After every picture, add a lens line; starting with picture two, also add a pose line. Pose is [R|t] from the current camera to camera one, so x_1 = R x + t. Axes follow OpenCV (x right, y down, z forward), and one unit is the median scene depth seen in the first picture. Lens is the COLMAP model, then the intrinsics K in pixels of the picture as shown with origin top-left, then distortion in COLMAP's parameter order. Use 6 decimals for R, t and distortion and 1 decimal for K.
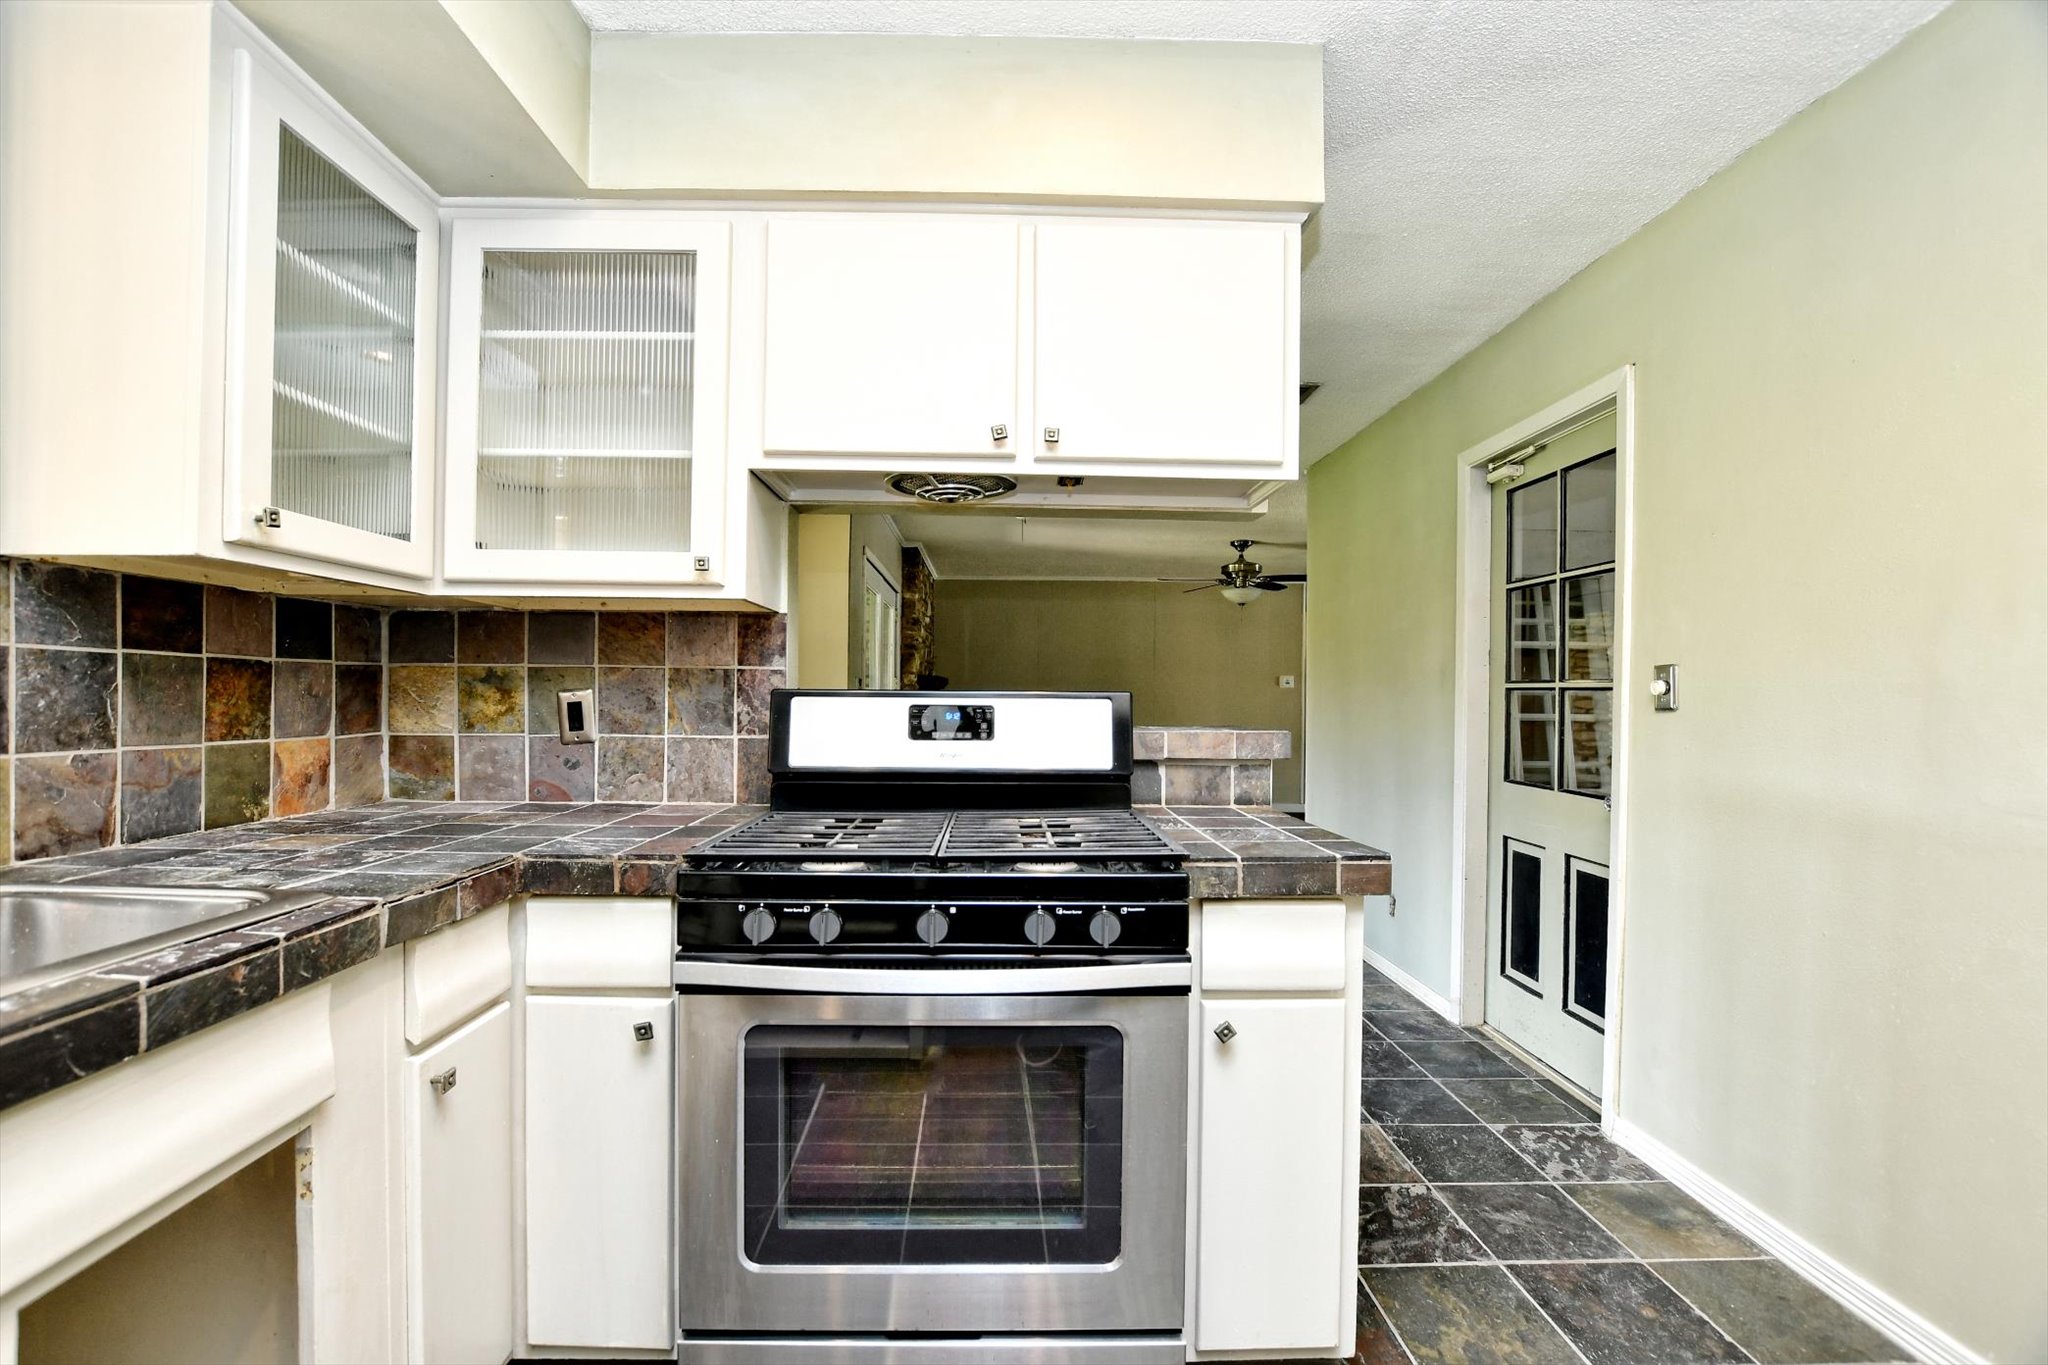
lens RADIAL K [[892.2, 0, 1016.9], [0, 892.2, 694.9], [0, 0, 1]] dist [-0.031198, 0.001516]
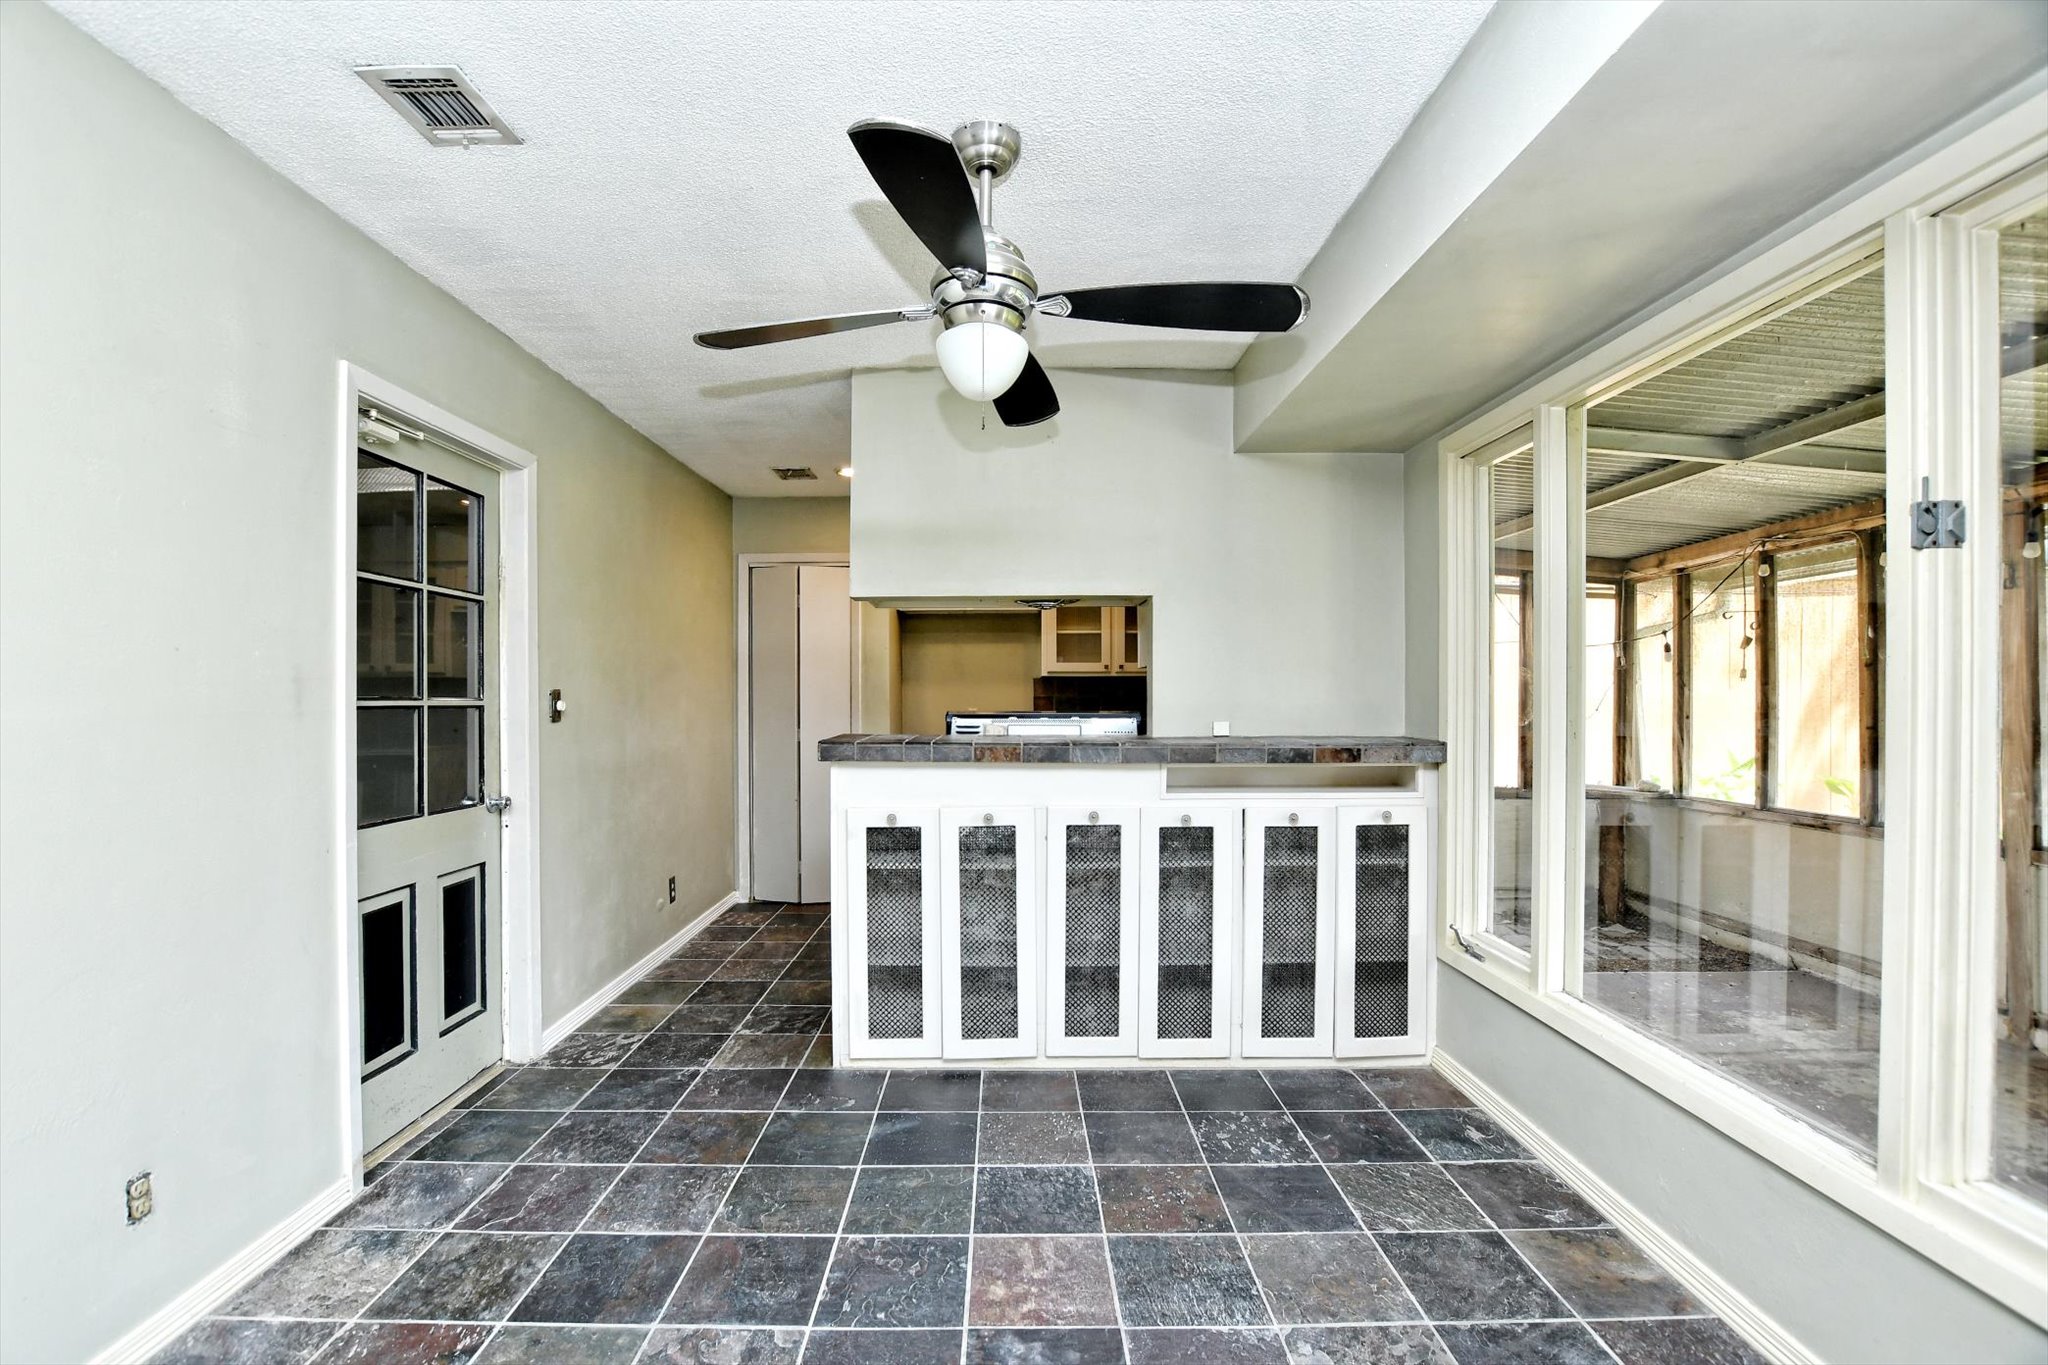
lens RADIAL K [[892.2, 0, 1036.2], [0, 892.2, 703.8], [0, 0, 1]] dist [-0.031198, 0.001516]
pose [[-0.999882, -0.009432, -0.012127, -0.028019], [-0.009523, 0.999927, 0.007400, -0.027182], [0.012056, 0.007515, -0.999899, 2.230633]]
